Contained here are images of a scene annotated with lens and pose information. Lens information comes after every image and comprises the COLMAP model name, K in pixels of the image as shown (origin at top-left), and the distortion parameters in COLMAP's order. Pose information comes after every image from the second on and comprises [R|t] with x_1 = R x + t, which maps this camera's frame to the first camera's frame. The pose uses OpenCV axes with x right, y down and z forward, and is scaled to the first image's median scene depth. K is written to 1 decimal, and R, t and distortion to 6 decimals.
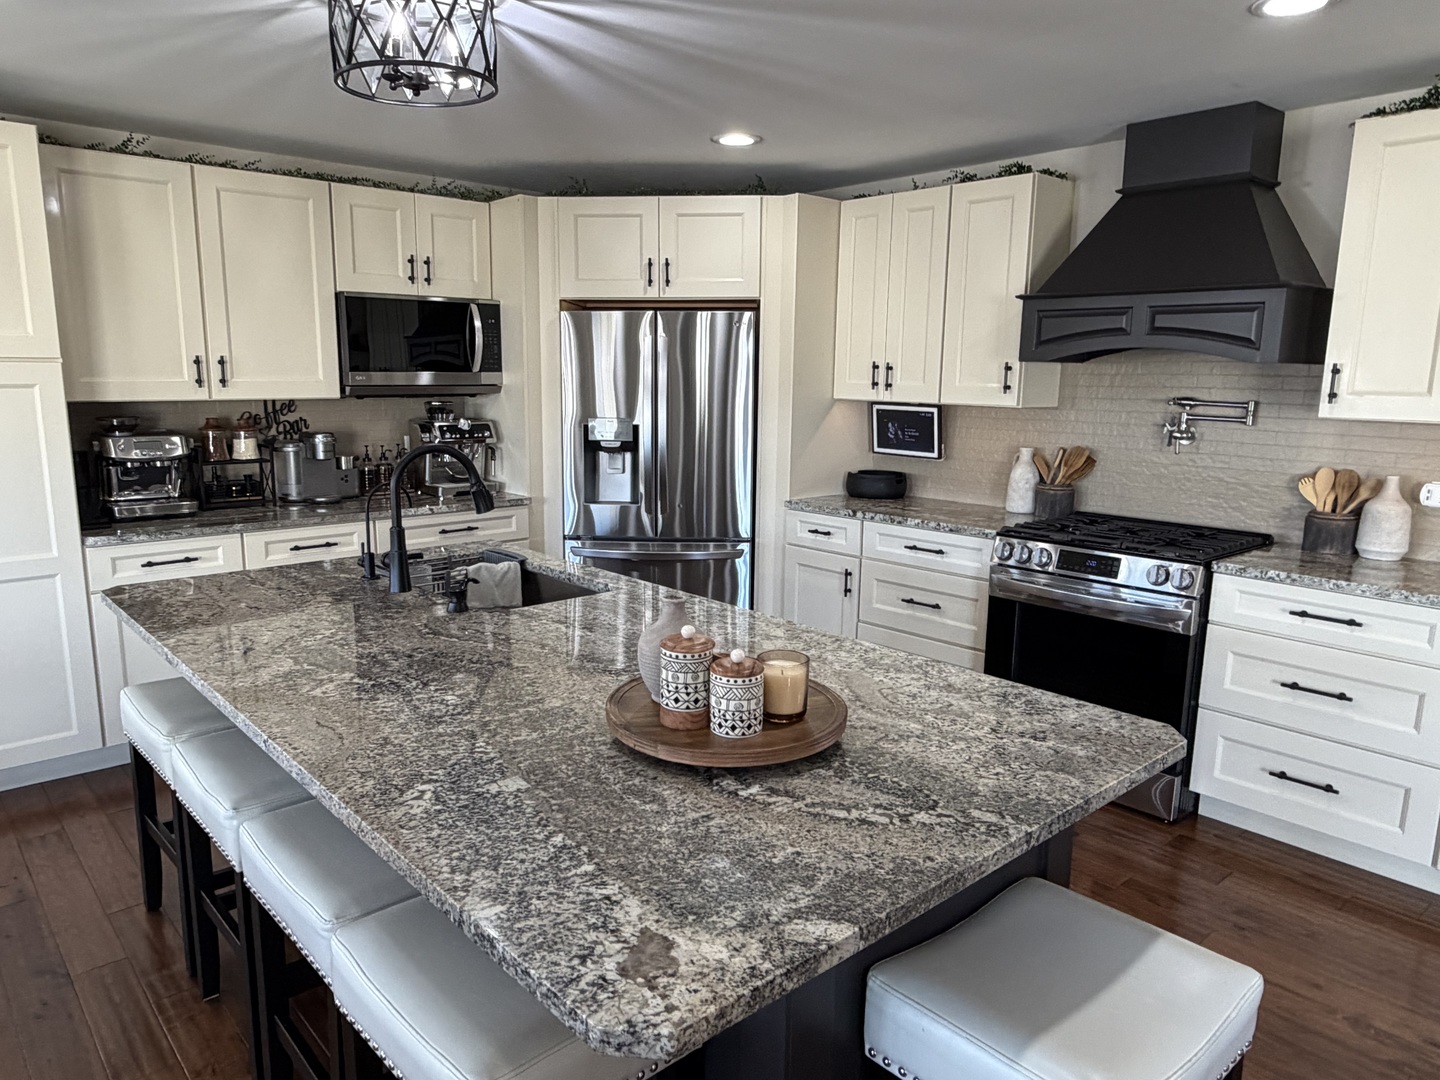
lens RADIAL K [[971.1, 0, 698.8], [0, 971.1, 550.9], [0, 0, 1]] dist [-0.001016, -0.000099]
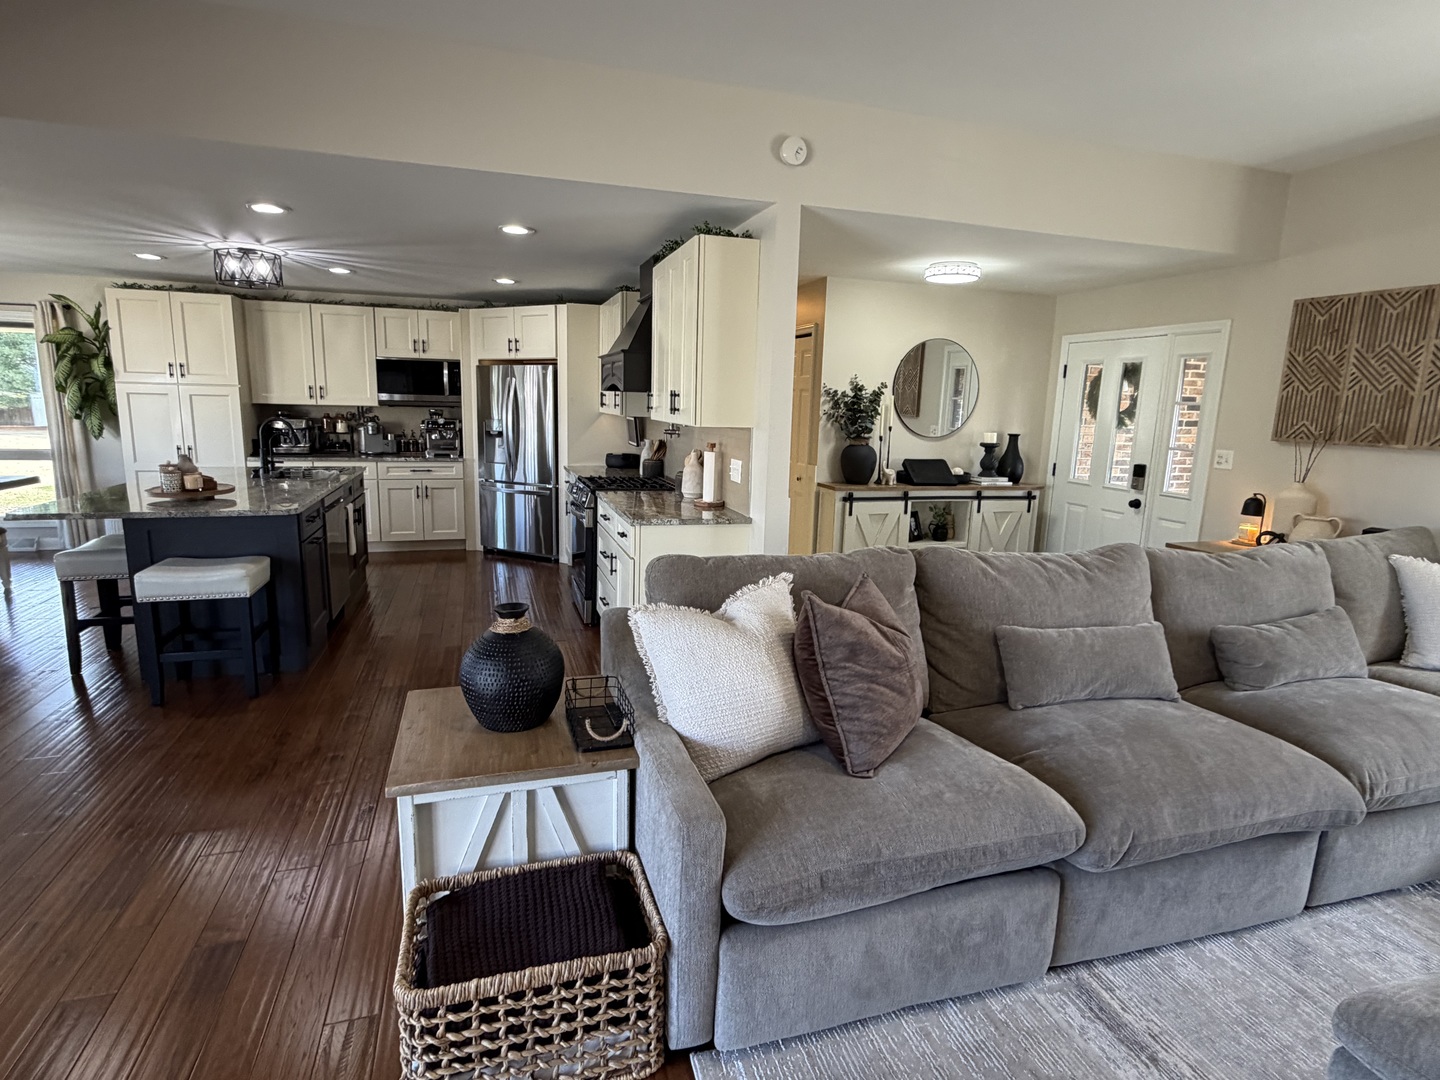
lens RADIAL K [[749.4, 0, 711.0], [0, 749.4, 536.6], [0, 0, 1]] dist [0.000747, 0.000183]
pose [[0.911036, 0.087953, -0.402837, 0.994068], [-0.094285, 0.995537, 0.004130, 0.054901], [0.401403, 0.034219, 0.915262, -0.218149]]
